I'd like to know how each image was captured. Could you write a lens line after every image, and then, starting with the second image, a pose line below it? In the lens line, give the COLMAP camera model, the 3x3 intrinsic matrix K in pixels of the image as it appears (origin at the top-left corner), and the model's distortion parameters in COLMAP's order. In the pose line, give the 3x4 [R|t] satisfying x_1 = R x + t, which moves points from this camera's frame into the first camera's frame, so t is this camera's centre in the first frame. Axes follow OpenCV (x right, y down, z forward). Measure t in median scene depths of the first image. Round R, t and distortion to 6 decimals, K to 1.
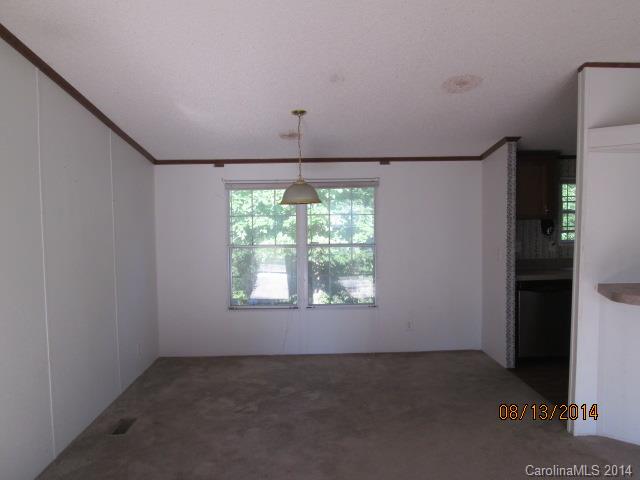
lens RADIAL K [[530.3, 0, 320.0], [0, 530.3, 240.0], [0, 0, 1]] dist [-0.010359, -0.006100]
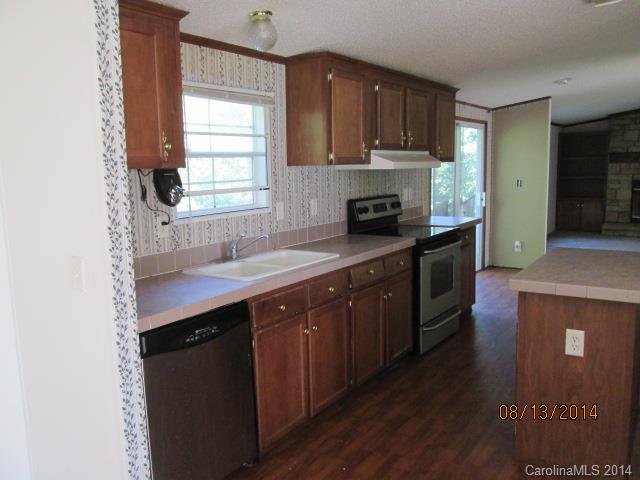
lens RADIAL K [[530.3, 0, 320.0], [0, 530.3, 240.0], [0, 0, 1]] dist [-0.010359, -0.006100]
pose [[0.600730, -0.114412, 0.791222, 0.156667], [0.057329, 0.993323, 0.100110, -0.017786], [-0.797393, -0.014779, 0.603279, 0.644850]]
